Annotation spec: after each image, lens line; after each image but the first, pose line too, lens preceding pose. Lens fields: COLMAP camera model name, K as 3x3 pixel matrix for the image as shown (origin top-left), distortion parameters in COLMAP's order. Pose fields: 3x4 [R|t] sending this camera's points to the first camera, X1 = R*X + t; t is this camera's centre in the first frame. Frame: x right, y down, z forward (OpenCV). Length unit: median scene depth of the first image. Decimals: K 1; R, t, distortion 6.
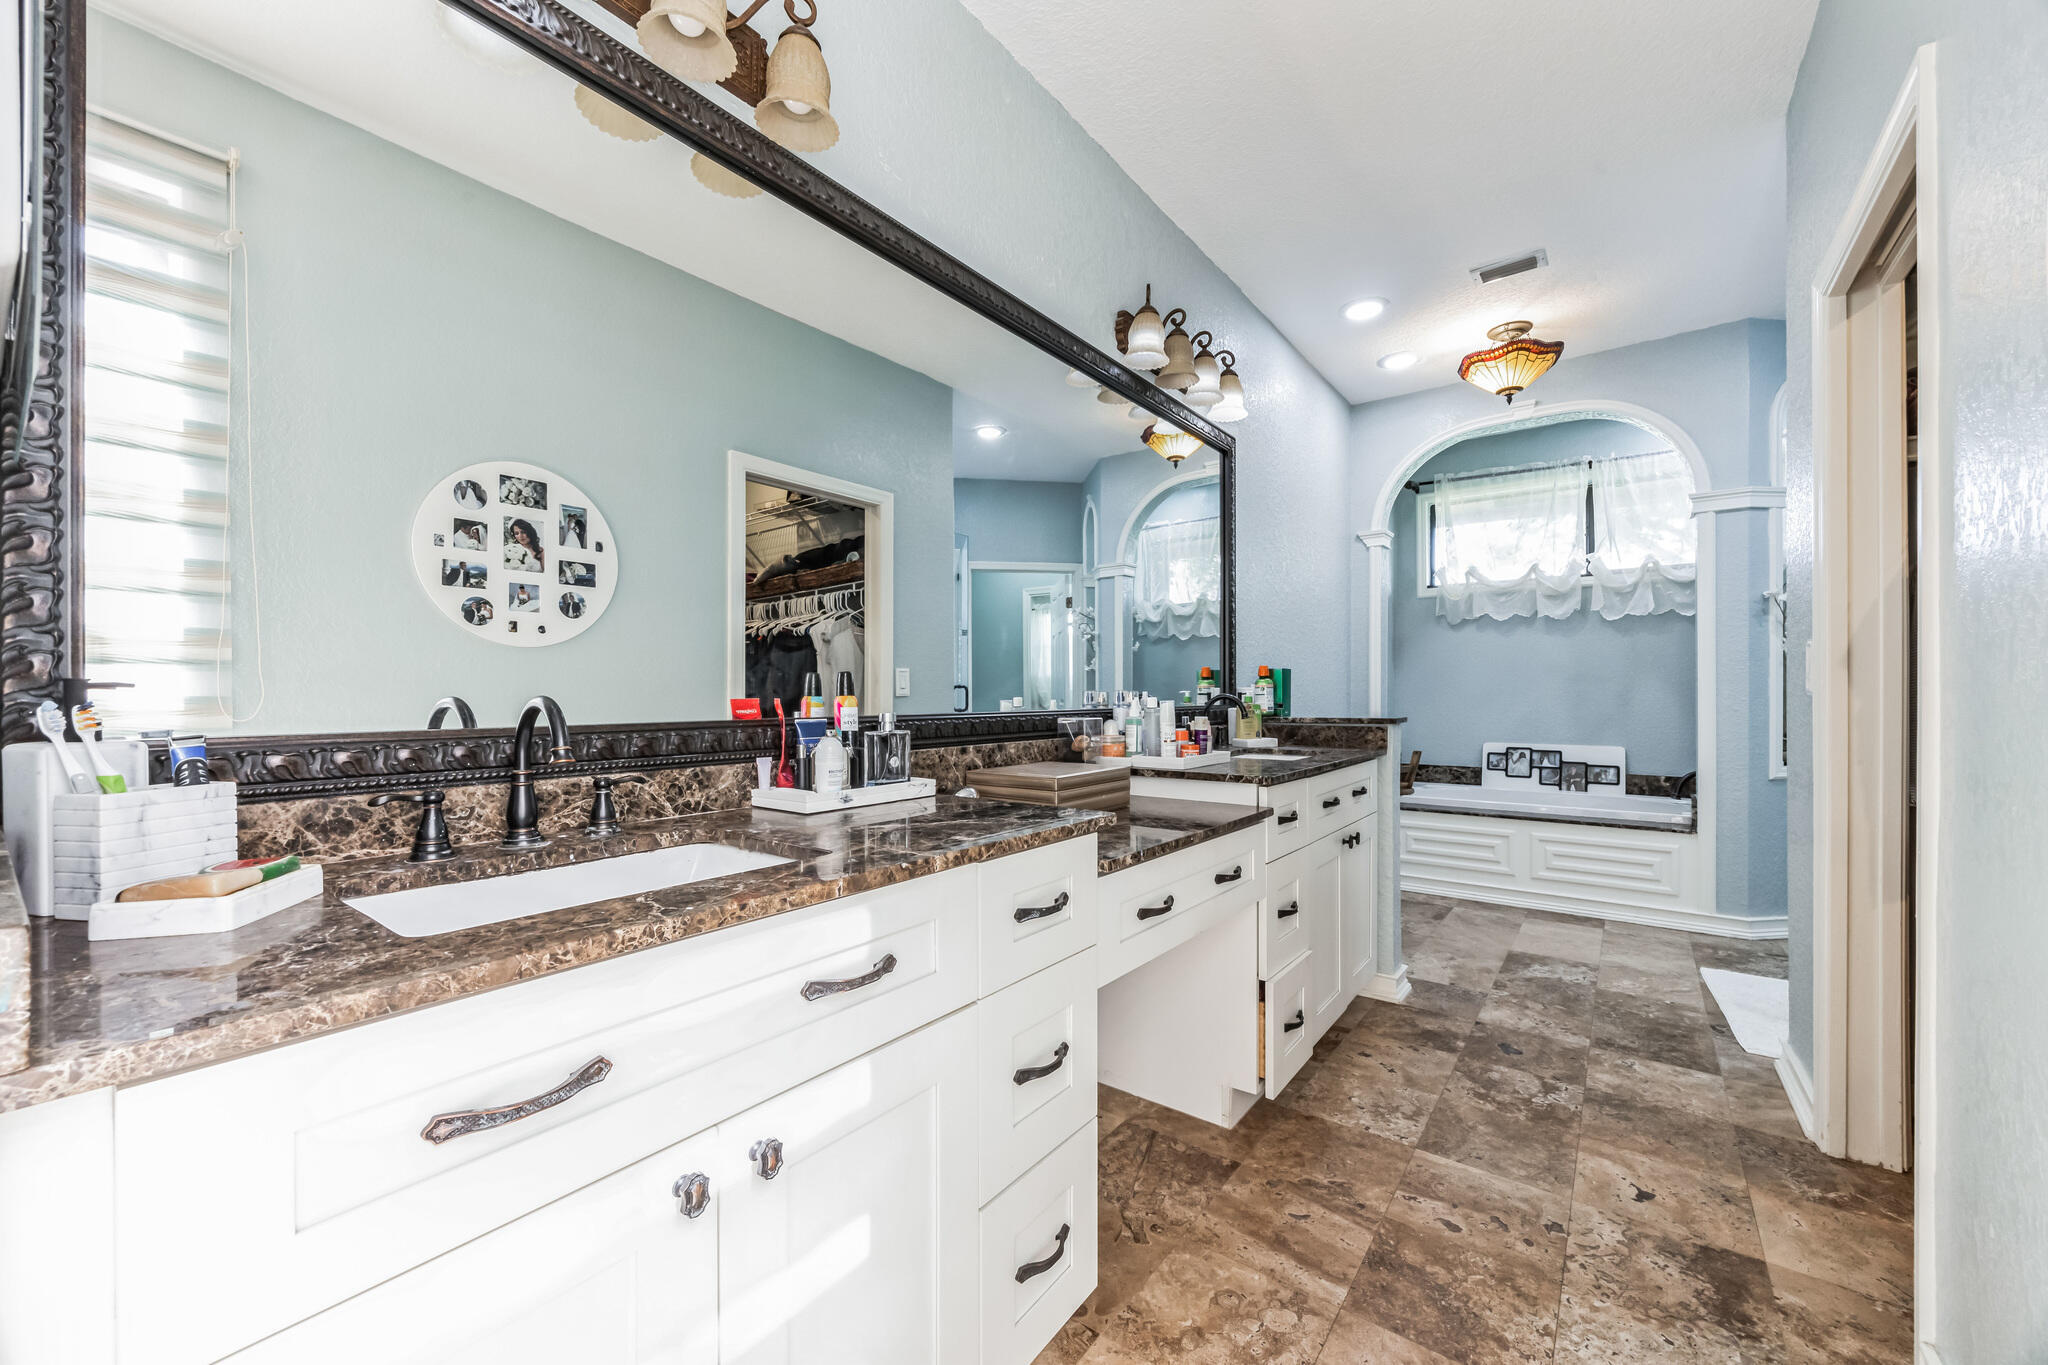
lens RADIAL K [[780.5, 0, 1025.1], [0, 780.5, 691.9], [0, 0, 1]] dist [-0.002013, 0.000137]
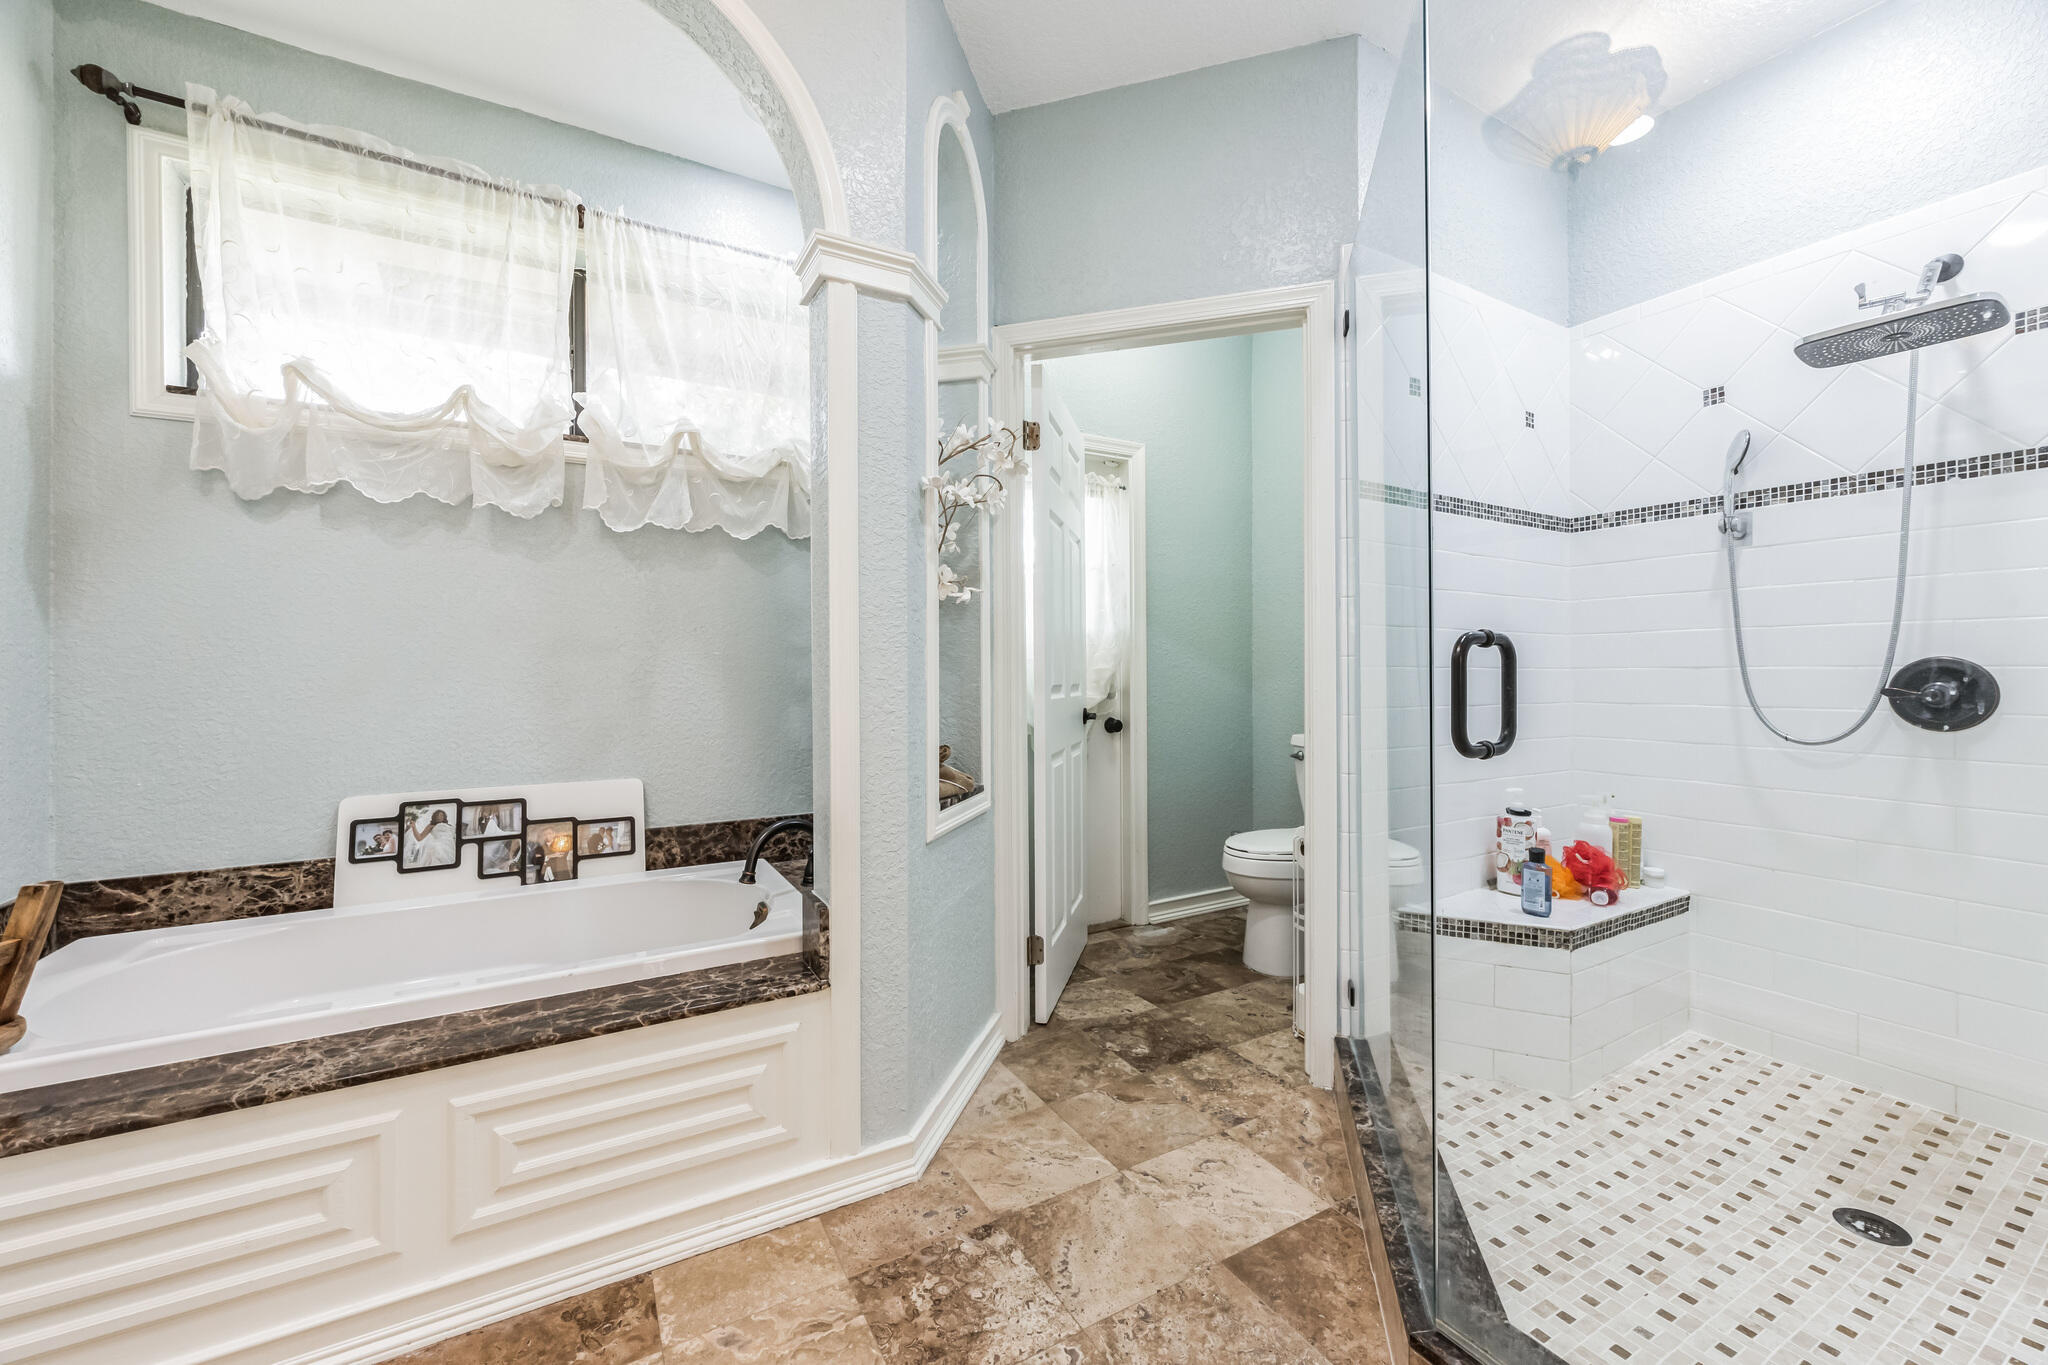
lens RADIAL K [[780.5, 0, 1016.5], [0, 780.5, 681.0], [0, 0, 1]] dist [-0.002013, 0.000137]
pose [[0.374823, -0.007835, 0.927063, 0.361081], [0.000024, 0.999964, 0.008442, 0.000218], [-0.927096, -0.003142, 0.374810, 0.545773]]
